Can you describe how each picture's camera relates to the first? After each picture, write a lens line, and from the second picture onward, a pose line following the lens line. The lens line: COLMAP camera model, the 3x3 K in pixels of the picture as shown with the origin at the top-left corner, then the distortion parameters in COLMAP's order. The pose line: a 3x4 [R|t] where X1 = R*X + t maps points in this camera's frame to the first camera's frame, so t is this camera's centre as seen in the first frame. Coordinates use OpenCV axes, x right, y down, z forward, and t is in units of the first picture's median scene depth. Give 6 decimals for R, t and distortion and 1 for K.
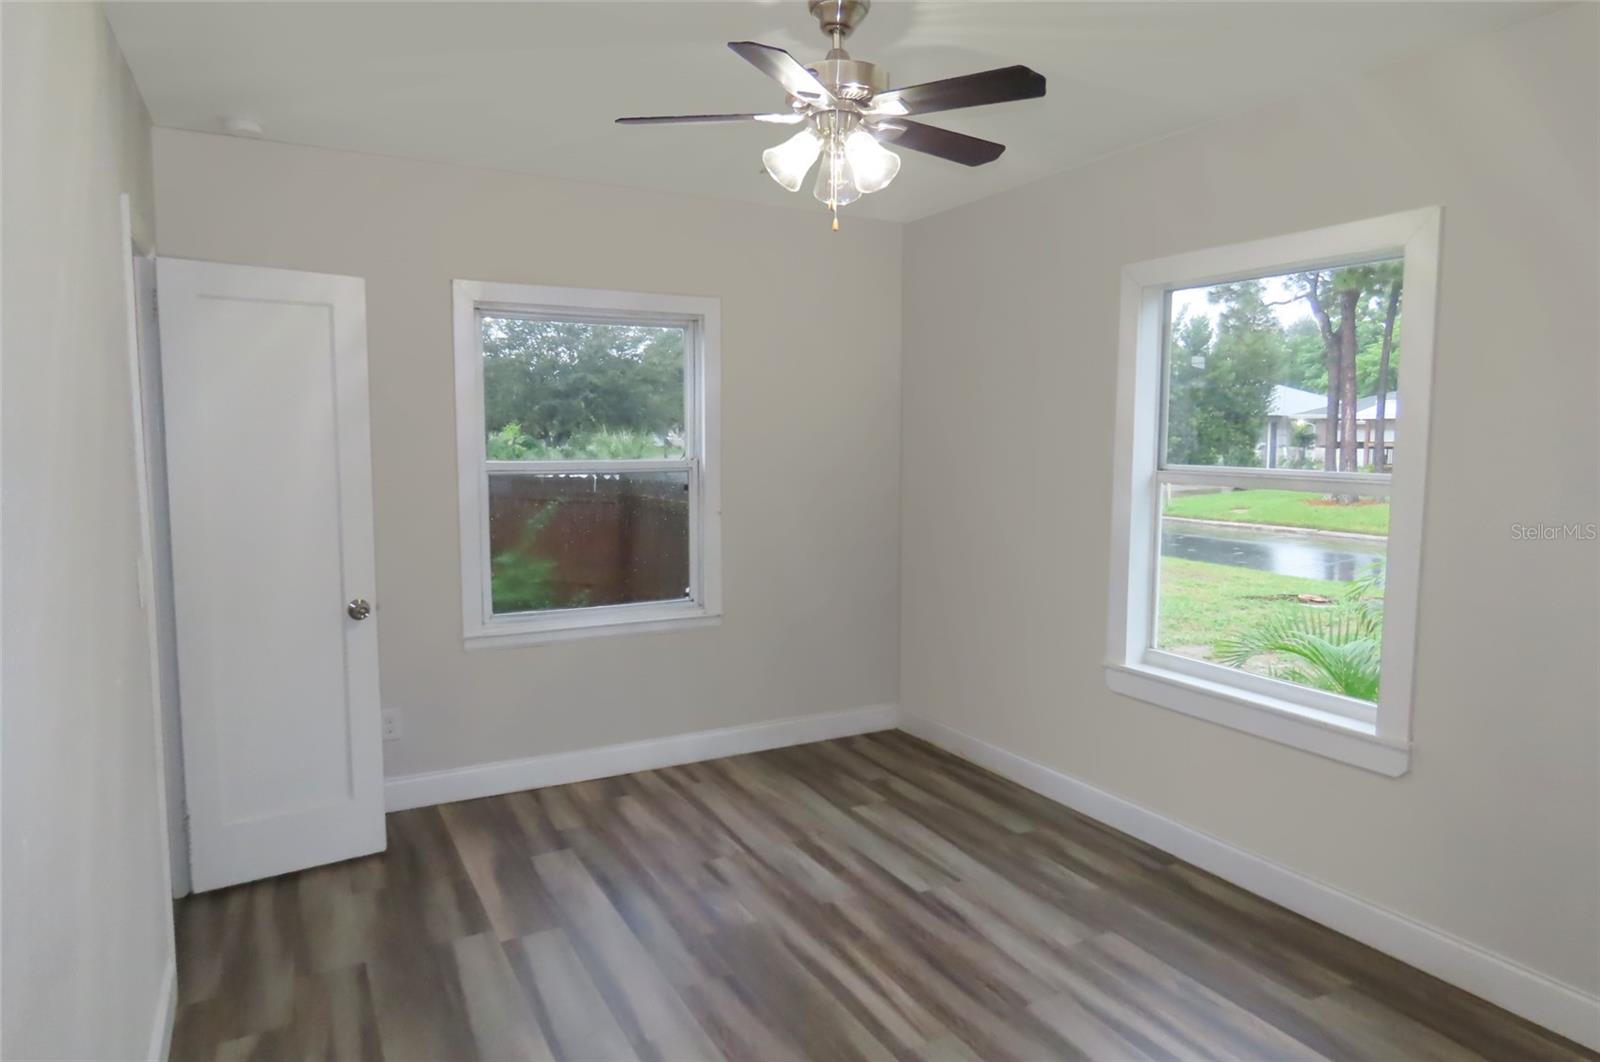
lens RADIAL K [[1008.8, 0, 799.6], [0, 1008.8, 527.7], [0, 0, 1]] dist [-0.014096, 0.006665]
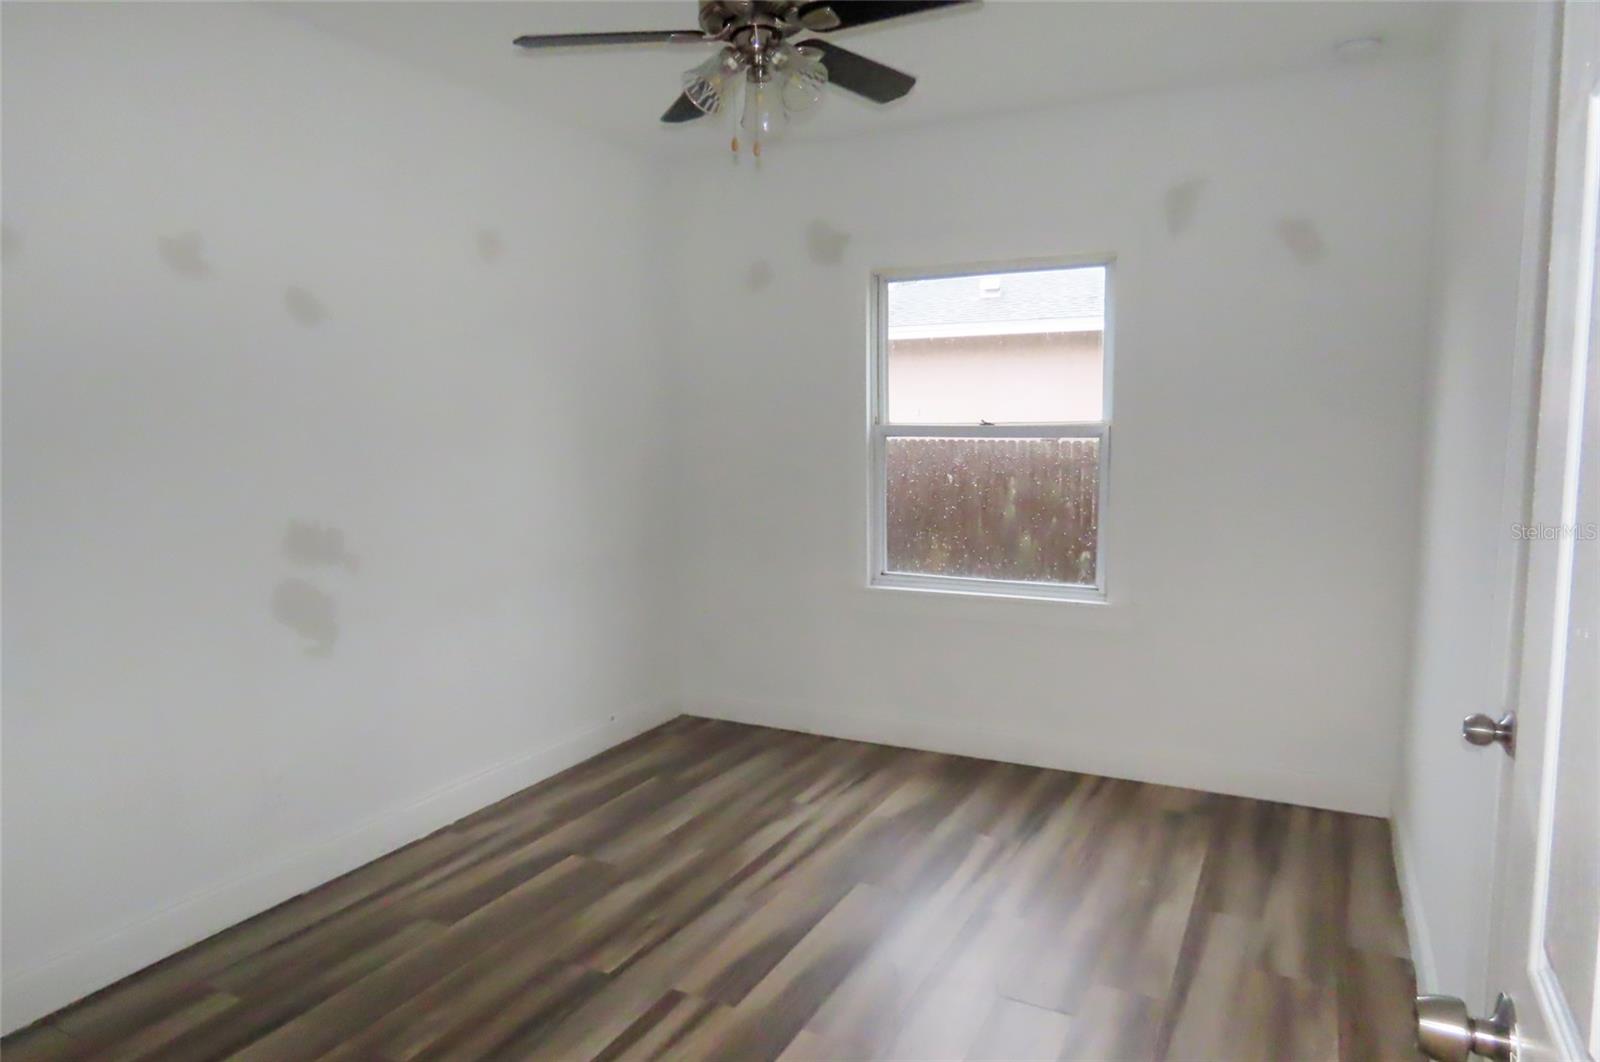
lens RADIAL K [[1008.8, 0, 799.6], [0, 1008.8, 527.7], [0, 0, 1]] dist [-0.014096, 0.006665]
pose [[0.570278, 0.078698, -0.817673, 0.537216], [-0.070039, 0.996434, 0.047055, -0.002604], [0.818460, 0.030434, 0.573757, 0.354532]]
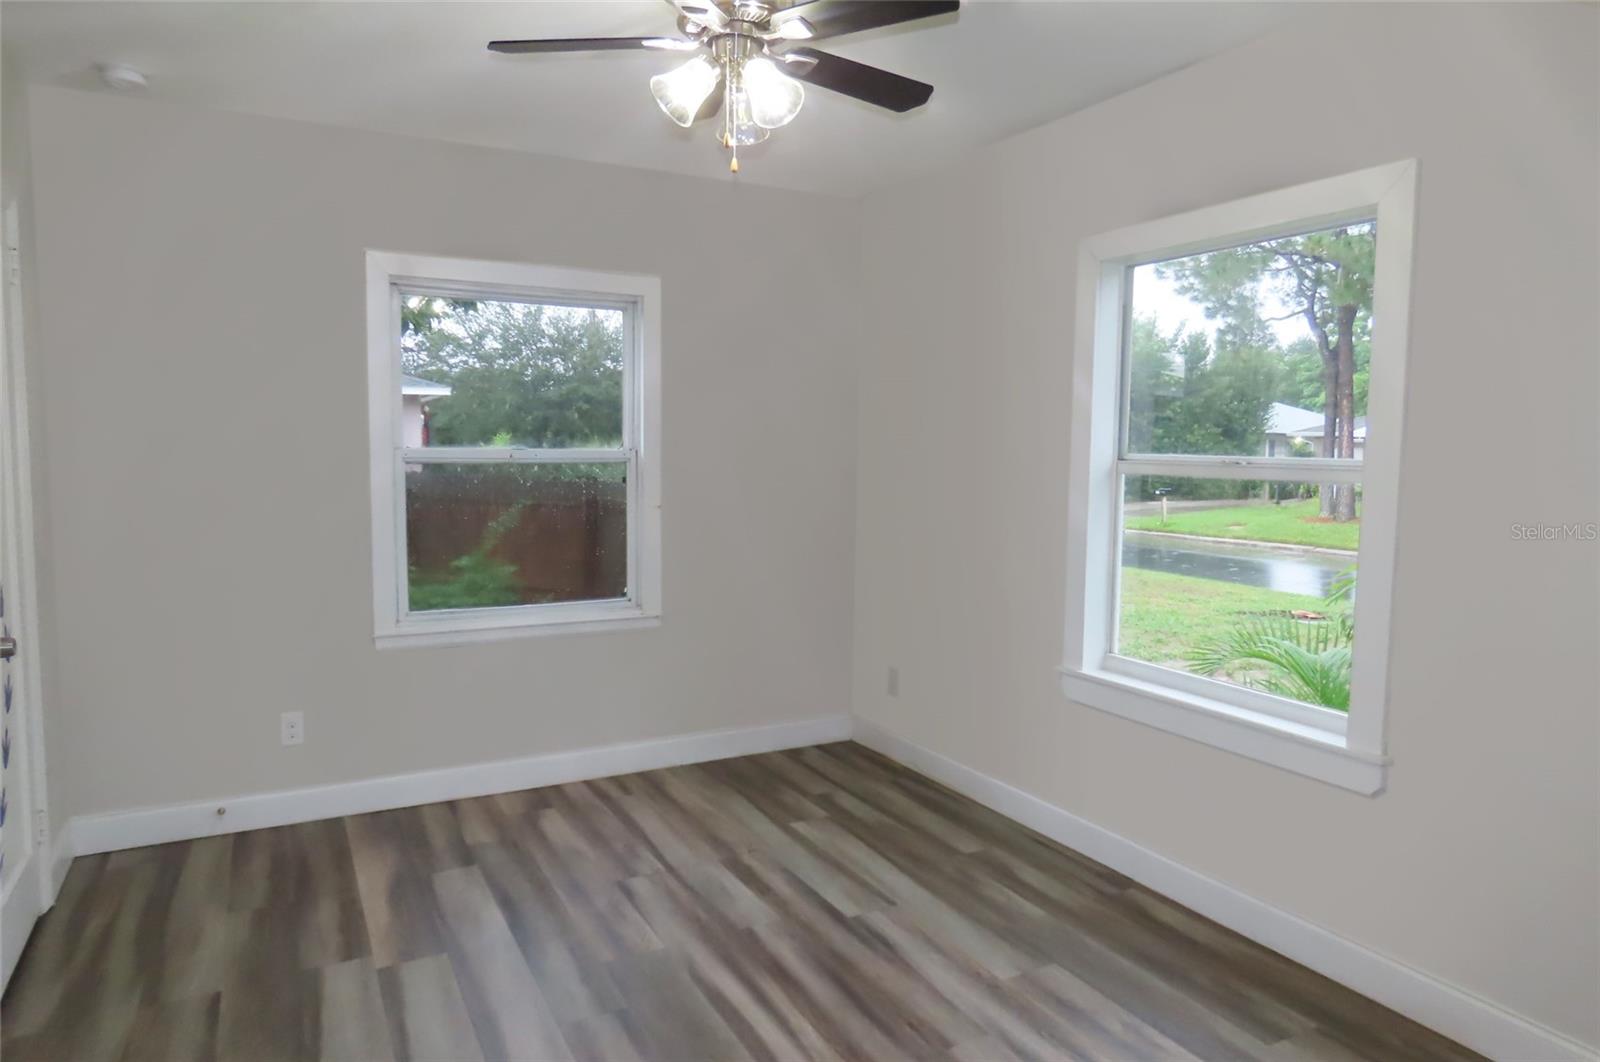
lens RADIAL K [[1007.2, 0, 798.8], [0, 1007.2, 531.5], [0, 0, 1]] dist [-0.010276, 0.000986]
pose [[0.999962, 0.008668, -0.000530, 0.061231], [-0.008673, 0.999897, -0.011464, 0.020600], [0.000430, 0.011468, 0.999934, 0.073817]]
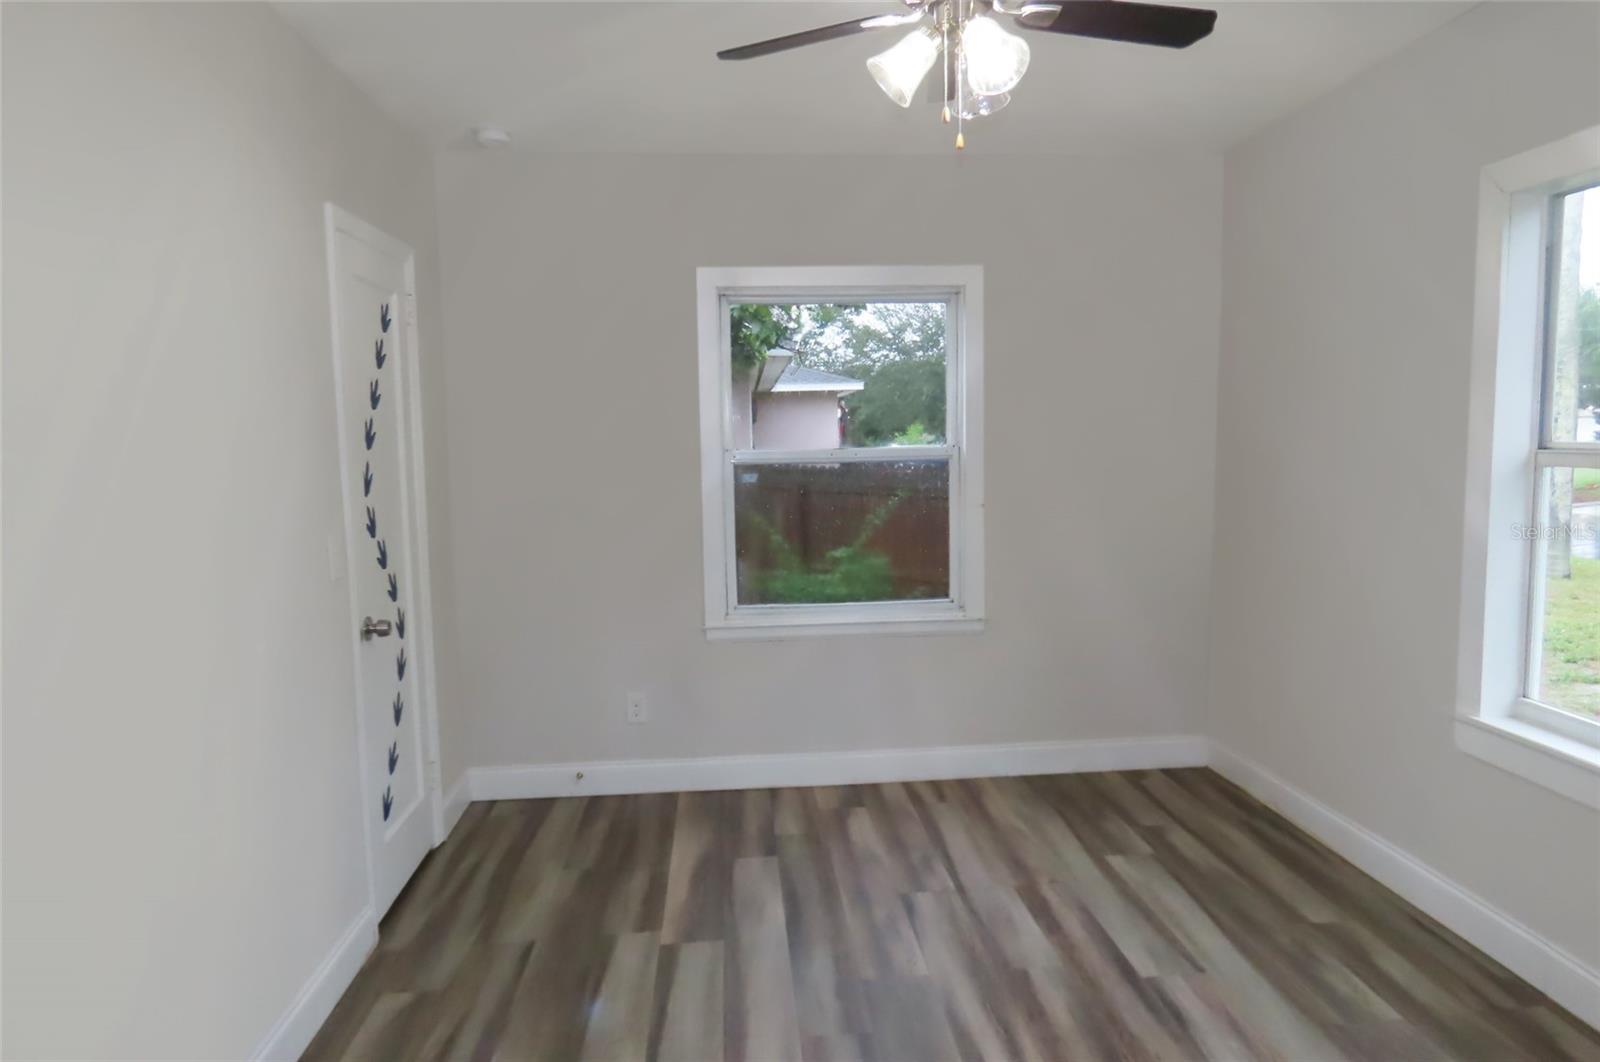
lens RADIAL K [[1007.2, 0, 798.8], [0, 1007.2, 531.5], [0, 0, 1]] dist [-0.010276, 0.000986]
pose [[0.914272, 0.020267, -0.404595, 0.159545], [-0.018675, 0.999795, 0.007880, 0.005002], [0.404671, 0.000351, 0.914462, 0.134665]]
